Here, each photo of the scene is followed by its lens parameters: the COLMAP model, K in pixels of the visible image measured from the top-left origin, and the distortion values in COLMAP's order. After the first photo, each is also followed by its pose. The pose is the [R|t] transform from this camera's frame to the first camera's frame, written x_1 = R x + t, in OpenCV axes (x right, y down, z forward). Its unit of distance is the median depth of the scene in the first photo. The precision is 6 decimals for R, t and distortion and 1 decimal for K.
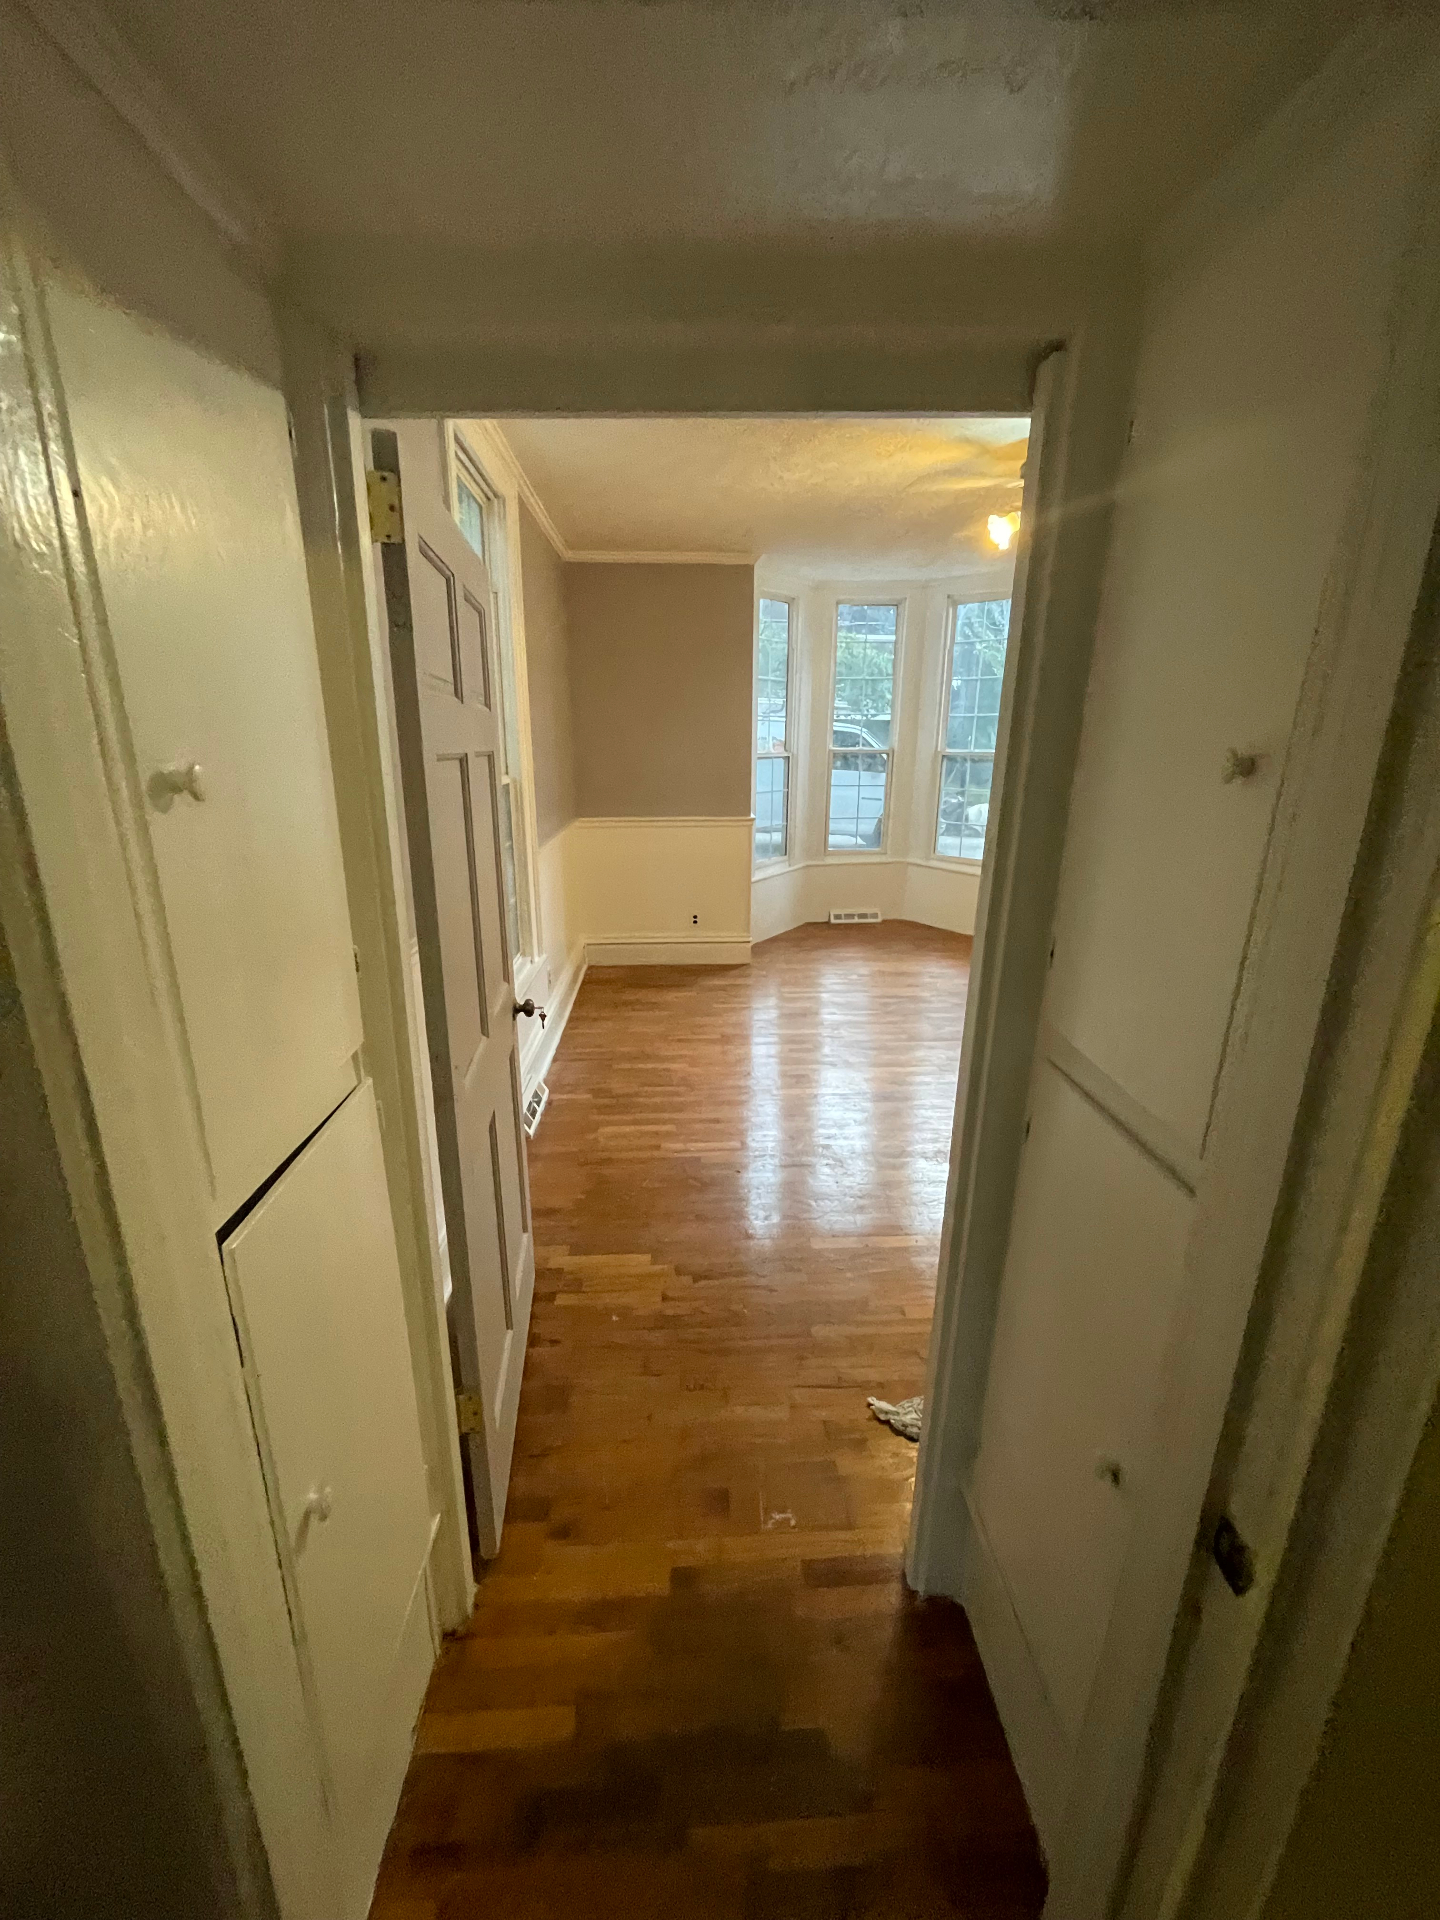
lens RADIAL K [[772.8, 0, 720.0], [0, 772.8, 960.0], [0, 0, 1]] dist [-0.002933, -0.000690]
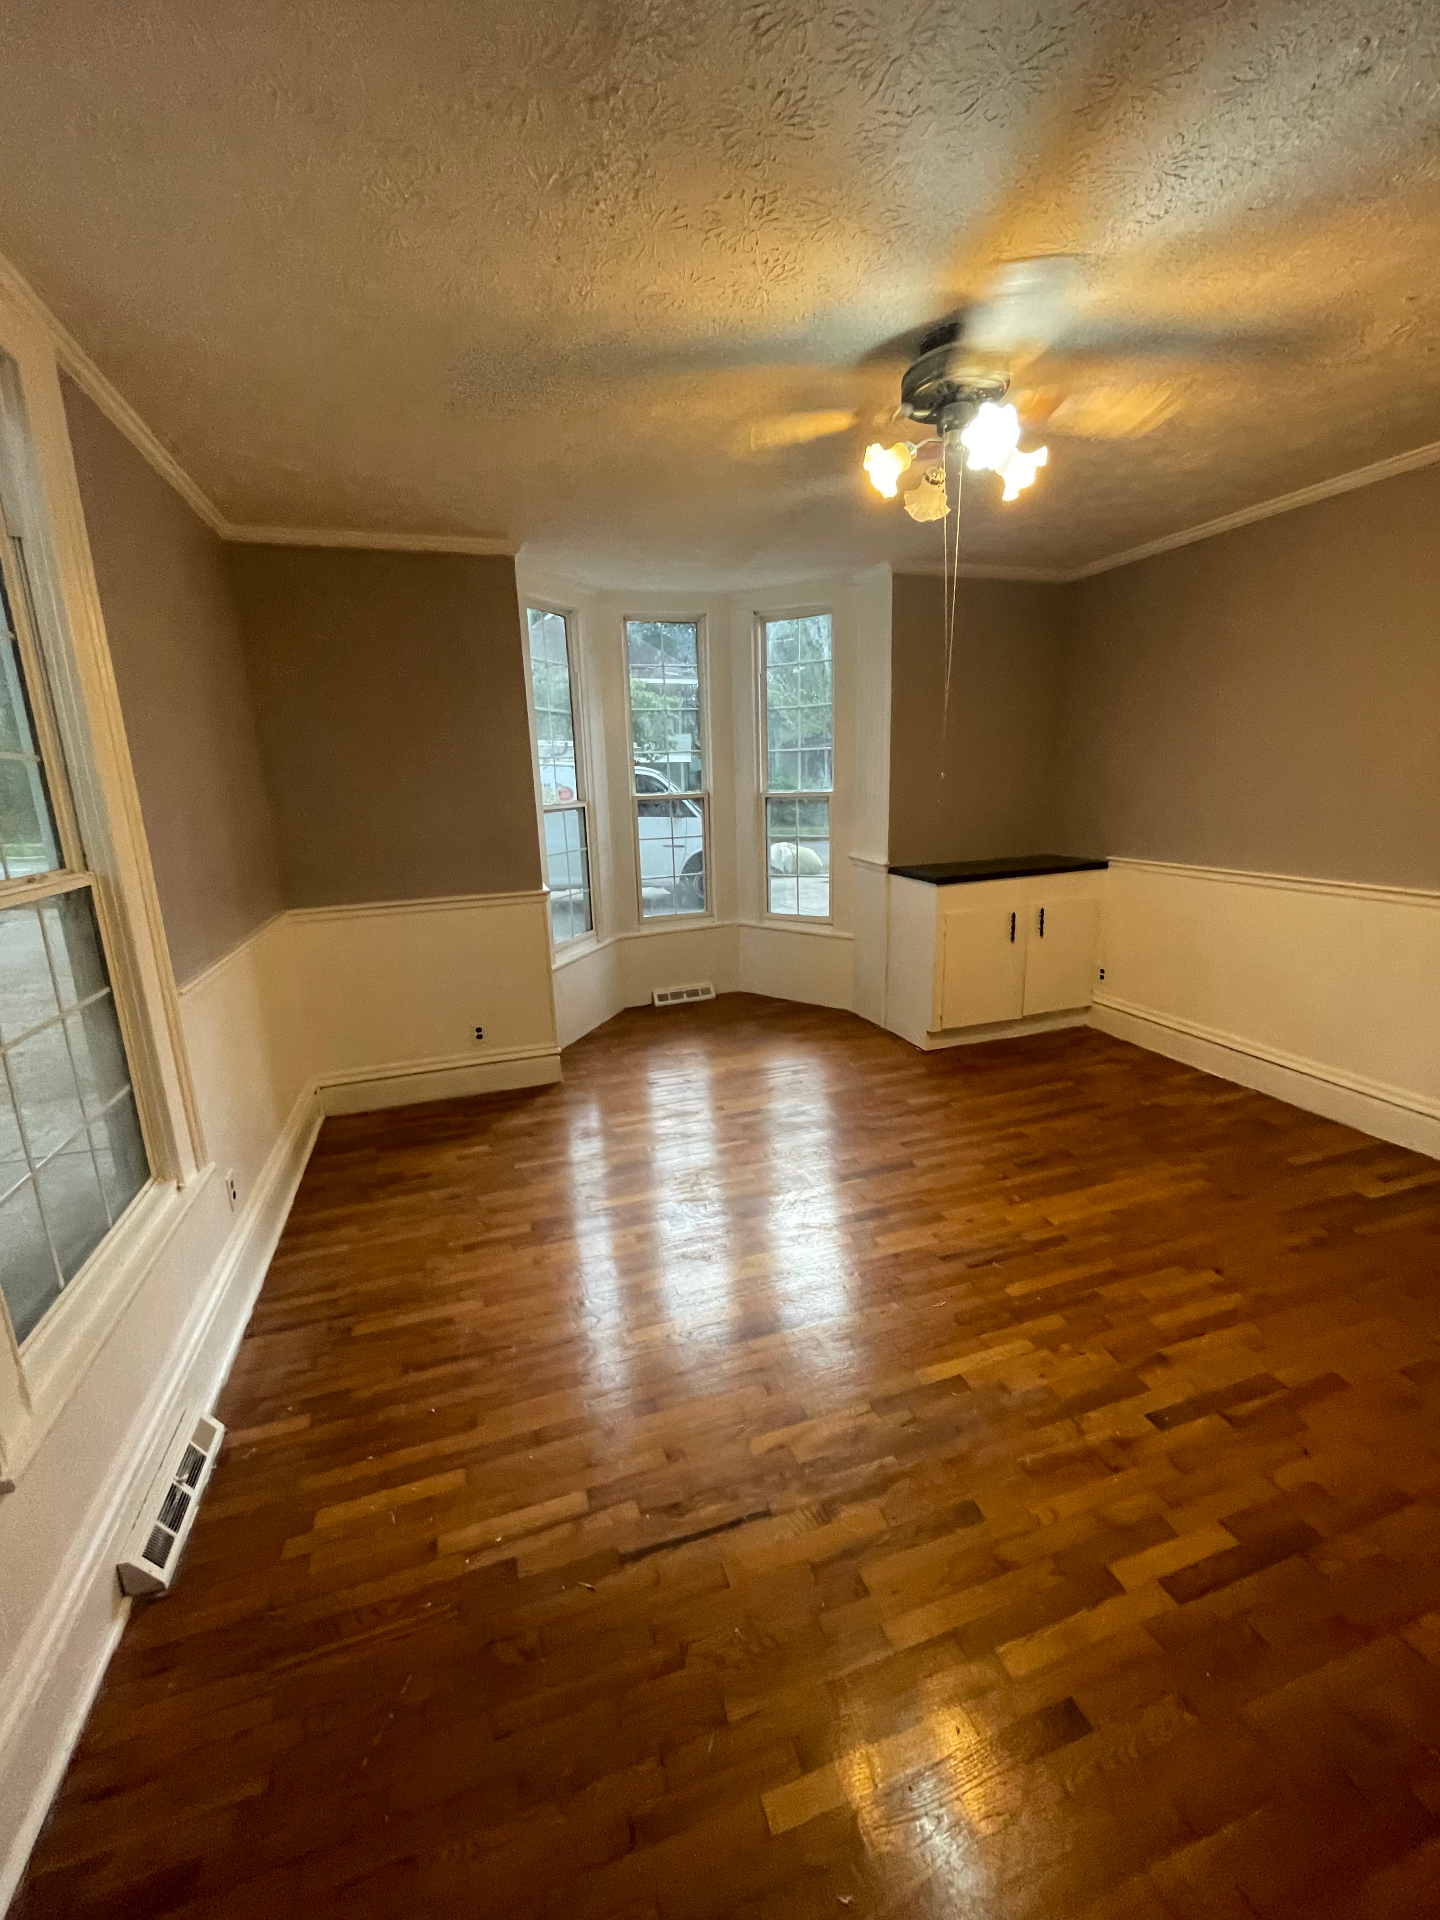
lens RADIAL K [[772.8, 0, 720.0], [0, 772.8, 960.0], [0, 0, 1]] dist [-0.002933, -0.000690]
pose [[0.962737, -0.094666, 0.253331, 0.008853], [0.108138, 0.993340, -0.039762, -0.068686], [-0.247880, 0.065675, 0.966562, 0.234367]]
